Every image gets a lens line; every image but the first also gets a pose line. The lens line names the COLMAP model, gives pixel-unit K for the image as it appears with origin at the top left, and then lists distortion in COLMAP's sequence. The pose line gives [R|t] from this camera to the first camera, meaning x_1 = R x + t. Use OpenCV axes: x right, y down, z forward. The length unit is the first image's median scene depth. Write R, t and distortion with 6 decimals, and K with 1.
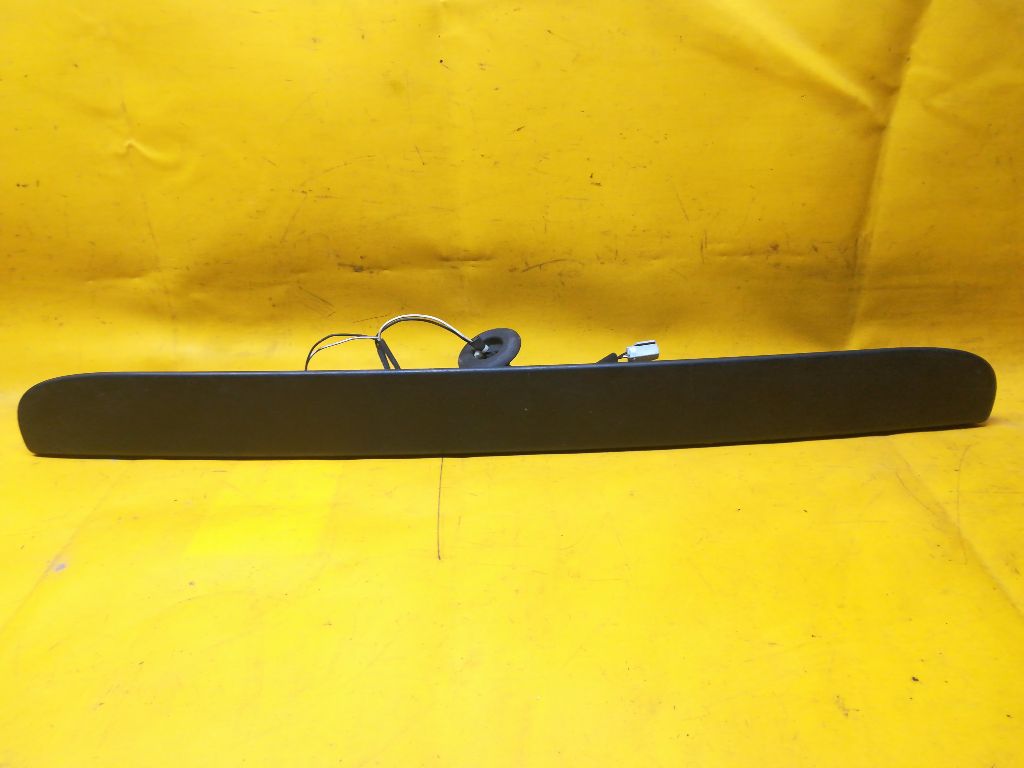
lens RADIAL K [[792.8, 0, 518.3], [0, 792.8, 388.1], [0, 0, 1]] dist [0.055107, -0.081574]
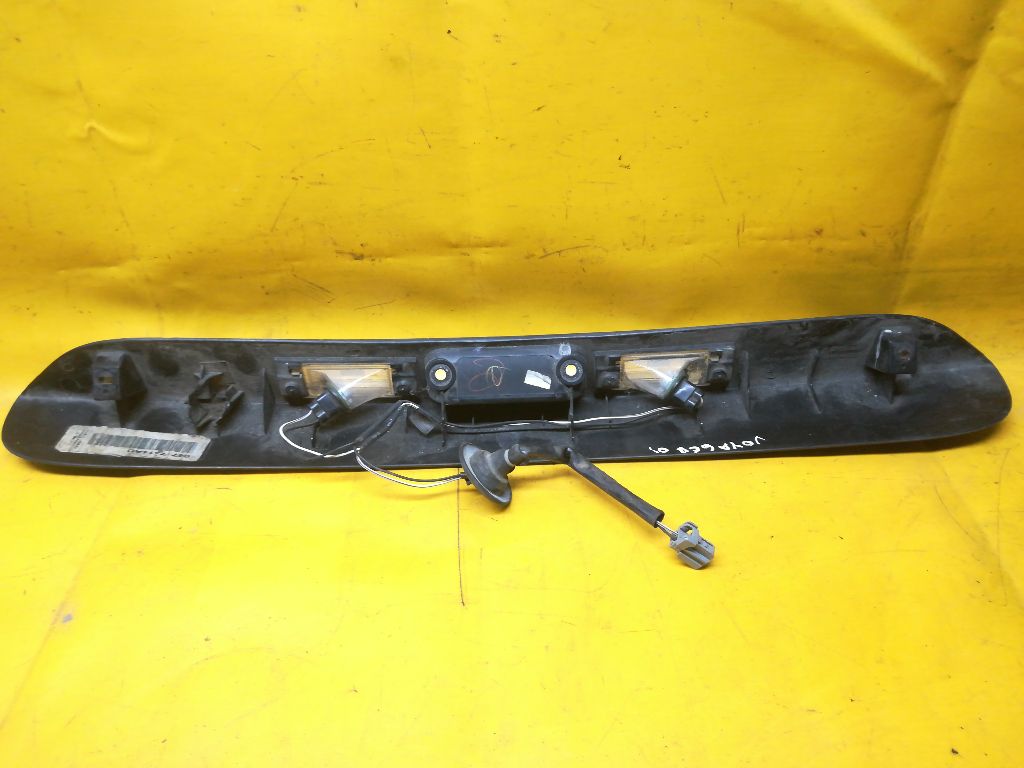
lens RADIAL K [[792.8, 0, 519.2], [0, 792.8, 384.5], [0, 0, 1]] dist [0.055107, -0.081574]
pose [[0.999823, -0.010819, 0.015373, -0.035243], [0.007741, 0.982176, 0.187803, -0.182156], [-0.017131, -0.187651, 0.982086, 0.083335]]
